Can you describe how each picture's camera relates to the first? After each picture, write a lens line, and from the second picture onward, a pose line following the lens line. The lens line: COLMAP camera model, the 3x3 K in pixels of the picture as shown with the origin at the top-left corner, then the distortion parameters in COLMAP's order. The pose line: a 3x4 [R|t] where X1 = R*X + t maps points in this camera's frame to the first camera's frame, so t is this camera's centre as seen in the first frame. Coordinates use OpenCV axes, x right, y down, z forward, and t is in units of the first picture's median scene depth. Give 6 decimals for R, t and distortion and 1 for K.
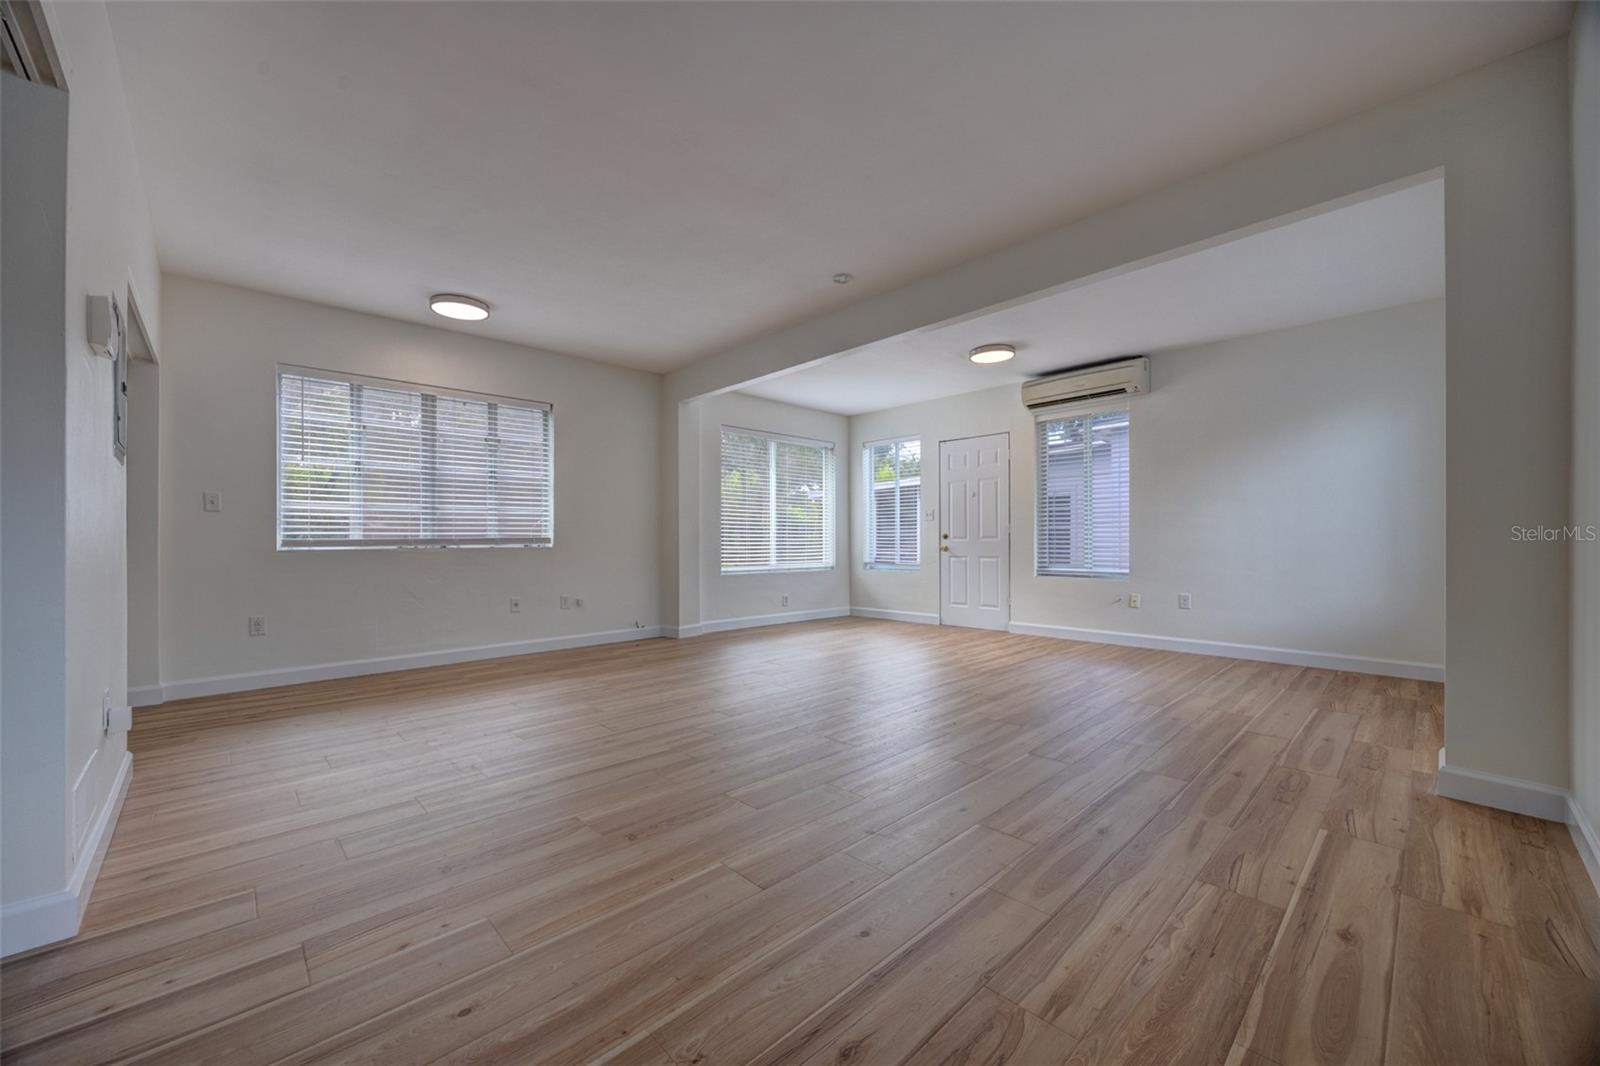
lens RADIAL K [[619.7, 0, 793.0], [0, 619.7, 537.6], [0, 0, 1]] dist [-0.003725, -0.000017]
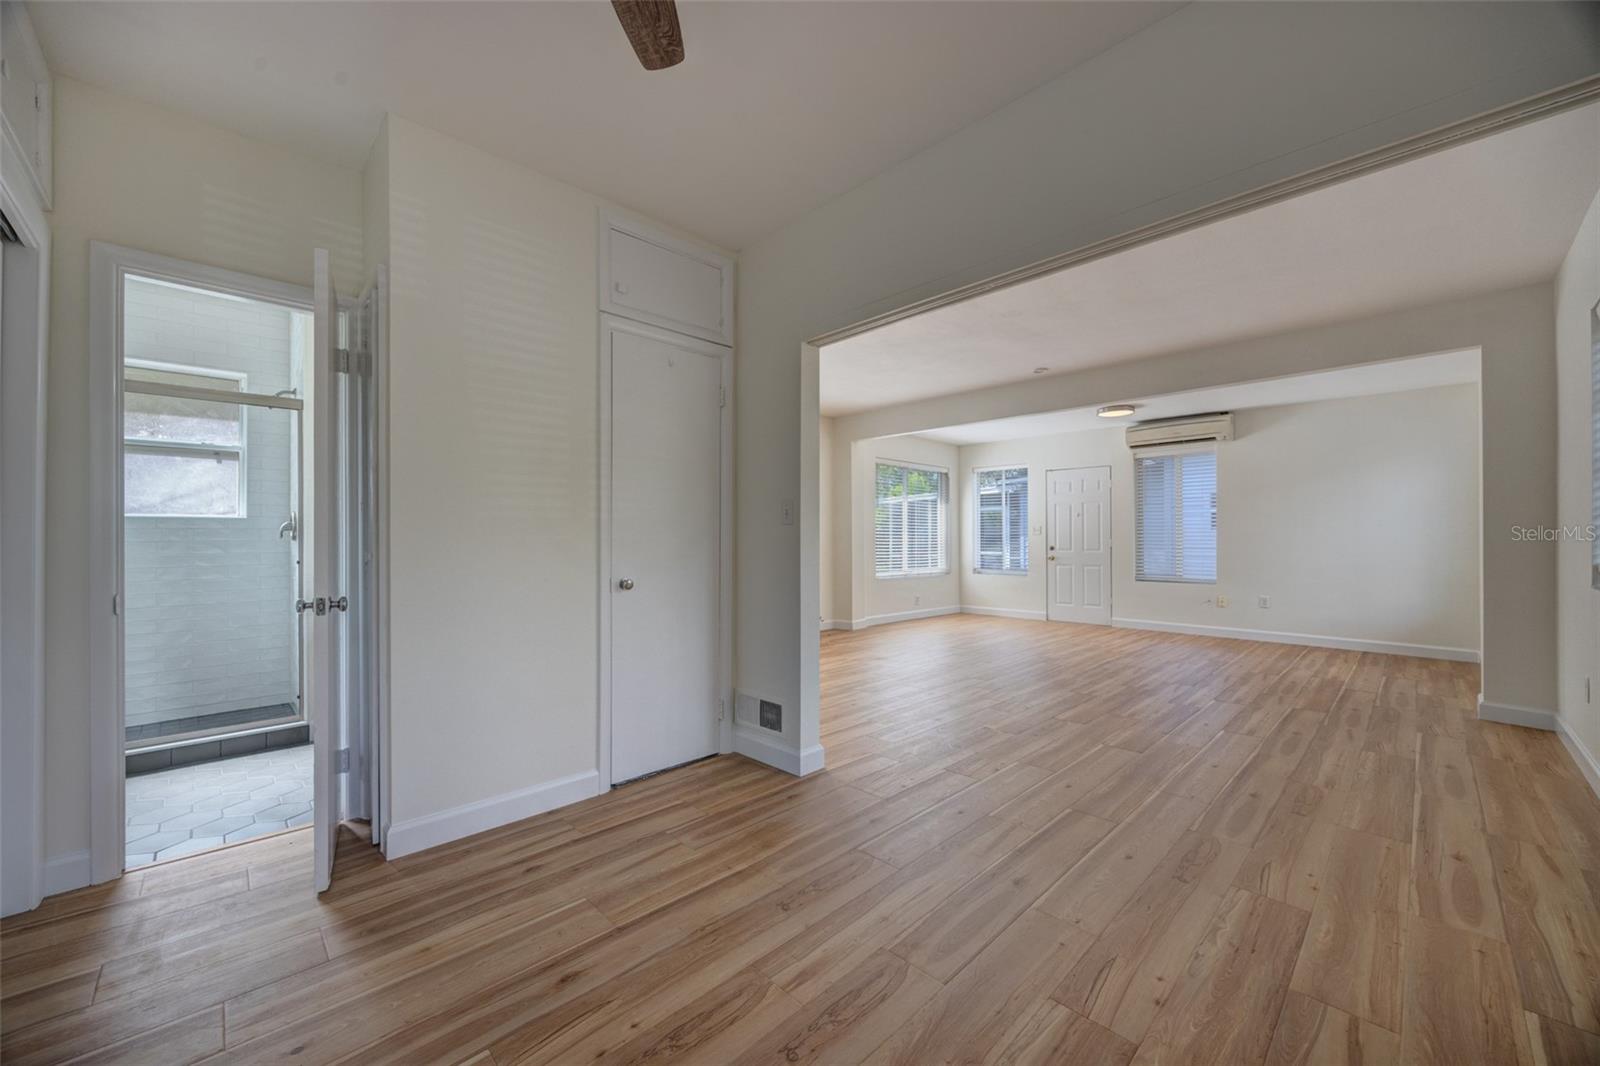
lens RADIAL K [[619.7, 0, 790.6], [0, 619.7, 533.1], [0, 0, 1]] dist [-0.003725, -0.000017]
pose [[0.999960, 0.005923, 0.006755, -0.379150], [-0.005899, 0.999976, -0.003634, -0.032941], [-0.006776, 0.003594, 0.999971, -0.300483]]
